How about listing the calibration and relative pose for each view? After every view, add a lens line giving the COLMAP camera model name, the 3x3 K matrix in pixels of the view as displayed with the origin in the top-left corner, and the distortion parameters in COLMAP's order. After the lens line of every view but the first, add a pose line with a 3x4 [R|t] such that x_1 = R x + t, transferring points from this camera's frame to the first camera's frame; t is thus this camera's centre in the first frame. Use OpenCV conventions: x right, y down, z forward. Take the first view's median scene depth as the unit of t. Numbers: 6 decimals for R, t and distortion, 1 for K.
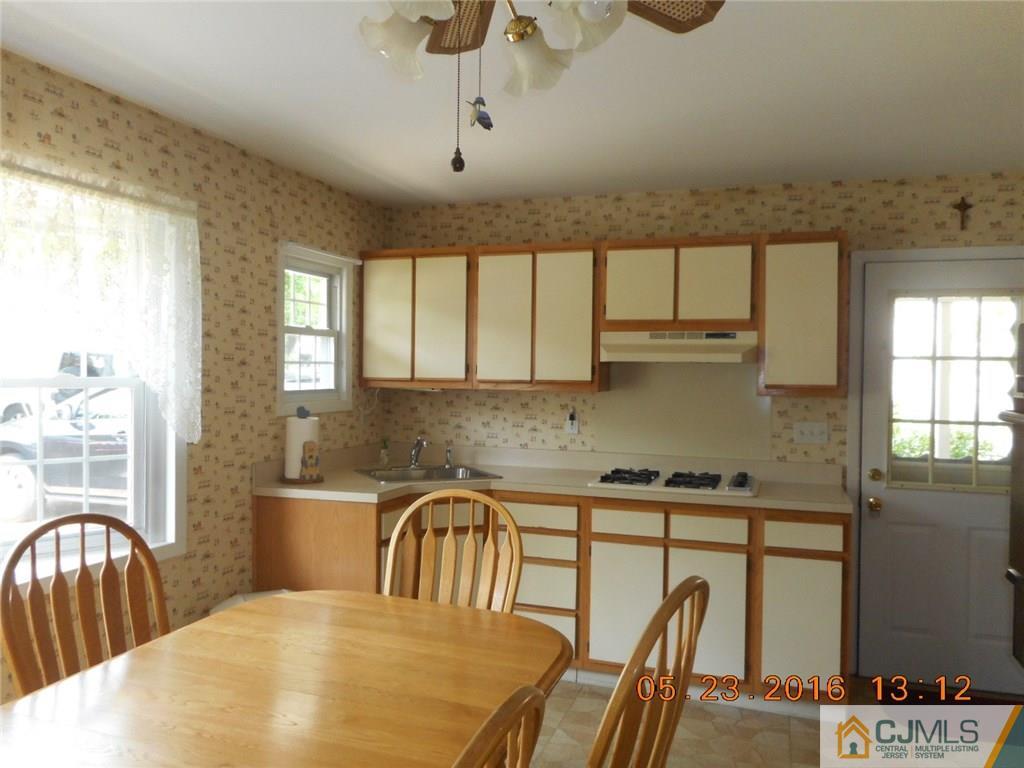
lens RADIAL K [[764.2, 0, 535.7], [0, 764.2, 377.9], [0, 0, 1]] dist [0.004745, -0.007343]
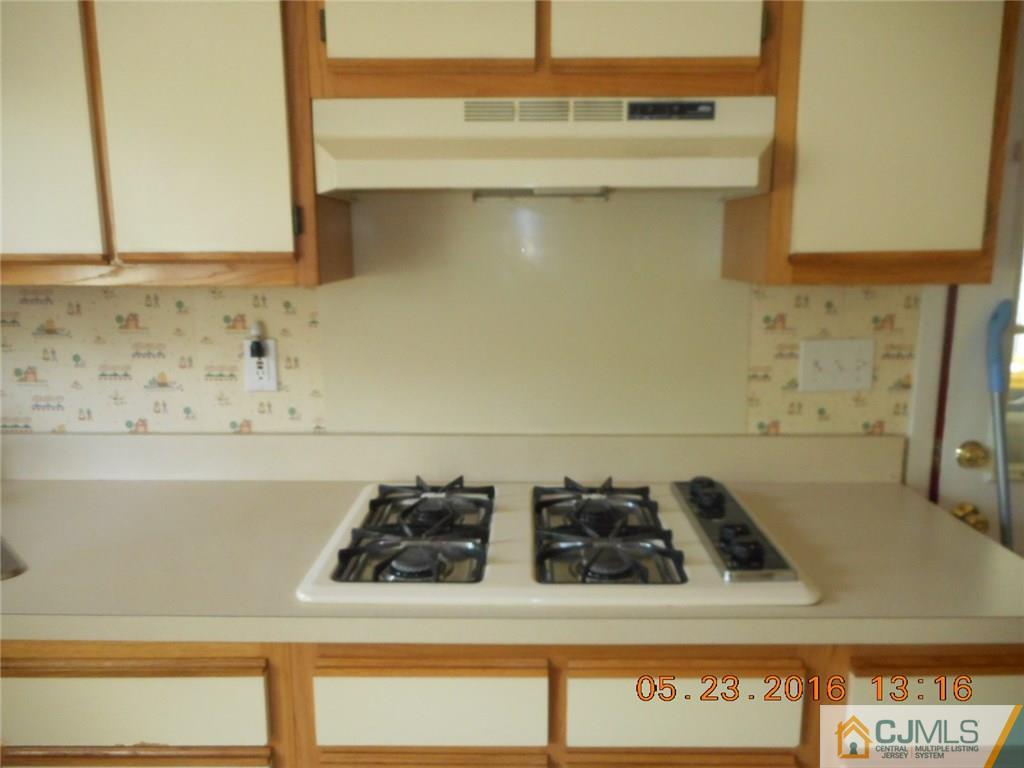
lens RADIAL K [[764.2, 0, 513.0], [0, 764.2, 386.1], [0, 0, 1]] dist [0.004745, -0.007343]
pose [[0.956963, -0.070034, 0.281633, 0.068304], [0.018181, 0.983007, 0.182667, 0.001868], [-0.289640, -0.169686, 0.941974, 0.669600]]
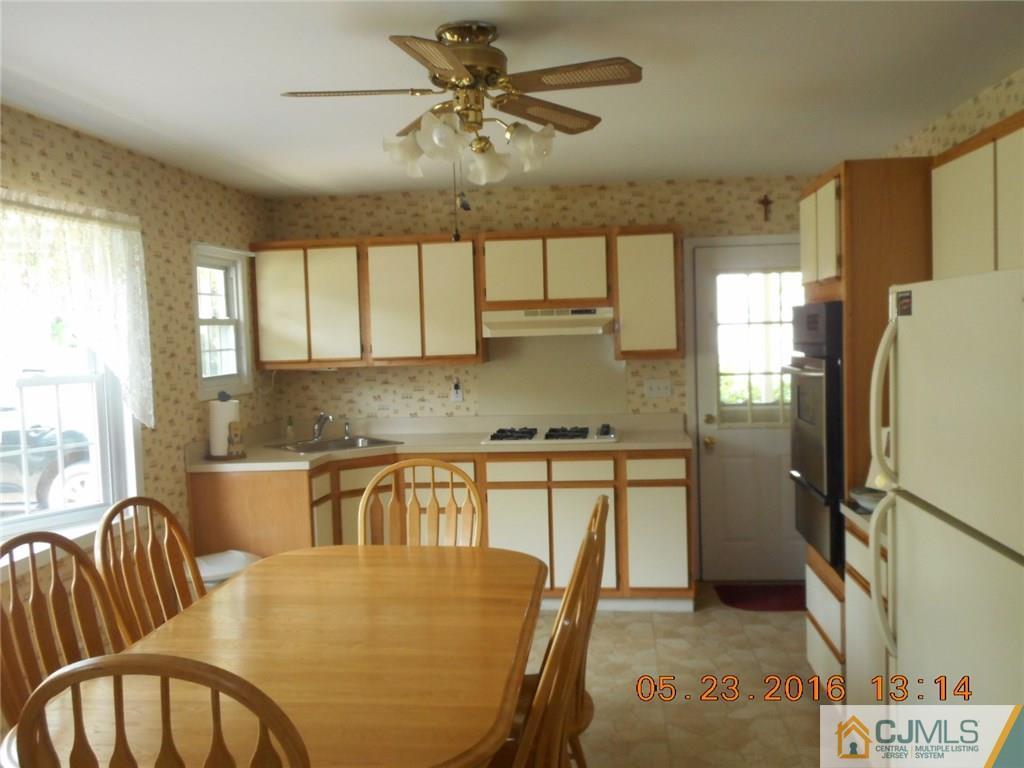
lens RADIAL K [[890.3, 0, 516.4], [0, 890.3, 377.2], [0, 0, 1]] dist [0.011029, 0.002735]
pose [[0.979400, -0.055079, 0.194273, -0.135813], [0.046924, 0.997823, 0.046338, -0.022194], [-0.196403, -0.036268, 0.979852, -0.345811]]
